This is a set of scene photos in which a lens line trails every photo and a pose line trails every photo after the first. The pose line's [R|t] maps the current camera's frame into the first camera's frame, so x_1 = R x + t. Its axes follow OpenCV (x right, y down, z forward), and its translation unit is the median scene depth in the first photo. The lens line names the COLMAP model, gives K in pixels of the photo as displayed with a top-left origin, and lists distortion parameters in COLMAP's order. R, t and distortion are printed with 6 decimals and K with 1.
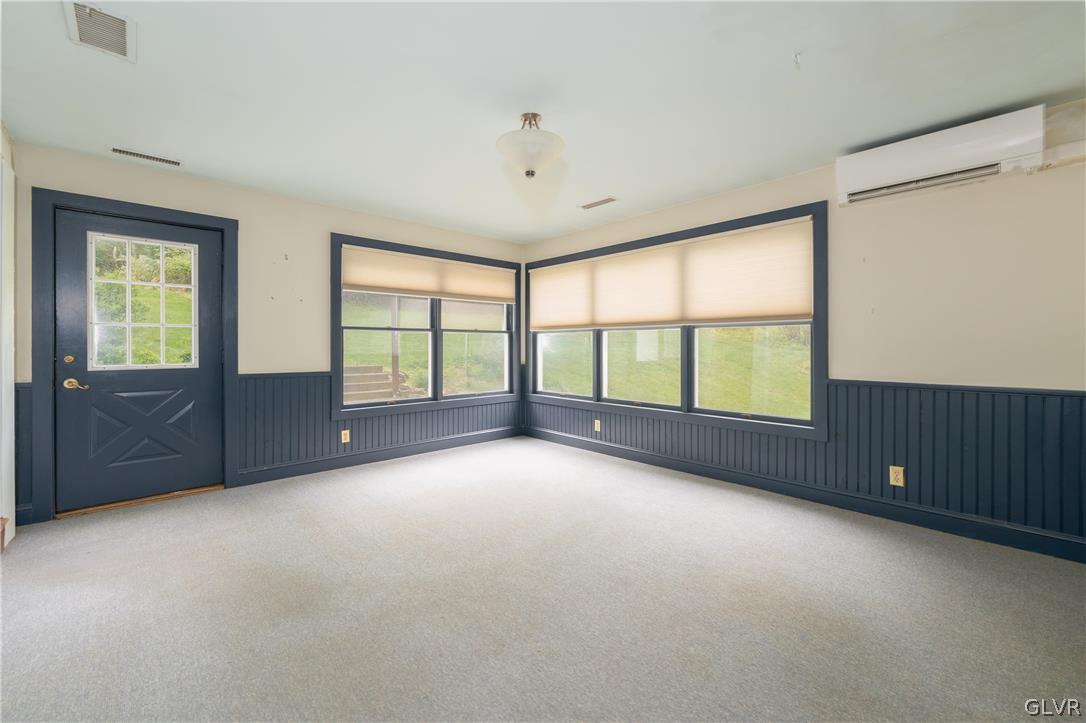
lens RADIAL K [[449.7, 0, 536.3], [0, 449.7, 346.2], [0, 0, 1]] dist [-0.001354, -0.000106]
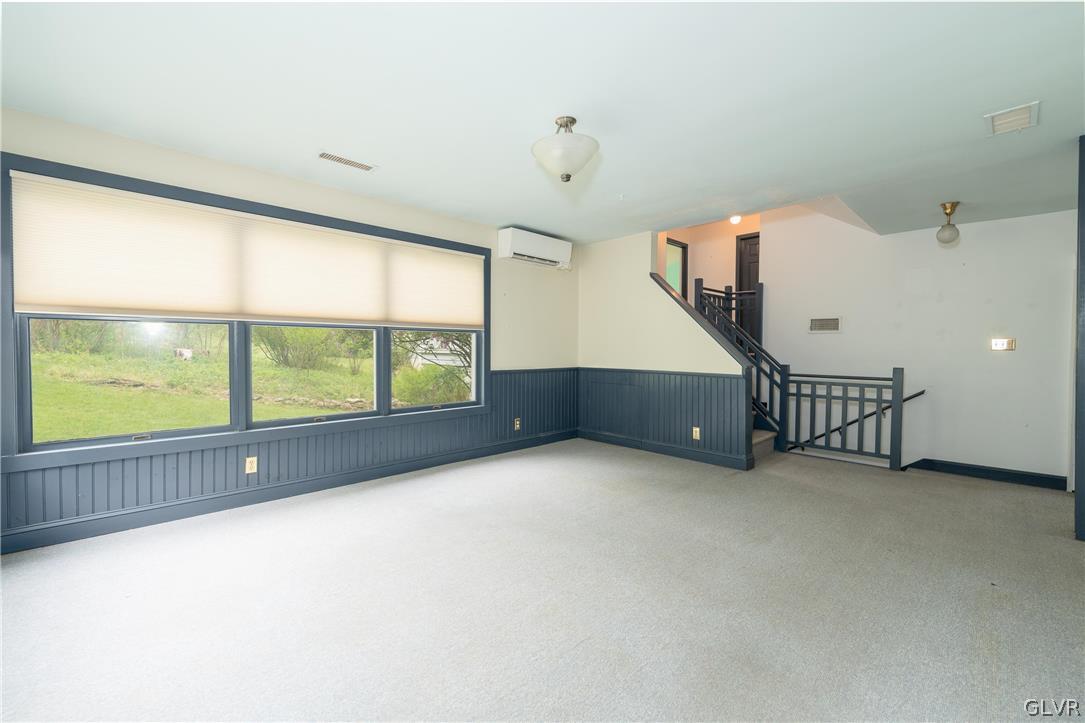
lens RADIAL K [[448.2, 0, 542.5], [0, 448.2, 361.5], [0, 0, 1]] dist [0.002418, 0.000289]
pose [[-0.037386, -0.031517, 0.998804, -0.668968], [-0.005856, 0.999492, 0.031319, -0.003564], [-0.999284, -0.004678, -0.037551, 0.712632]]
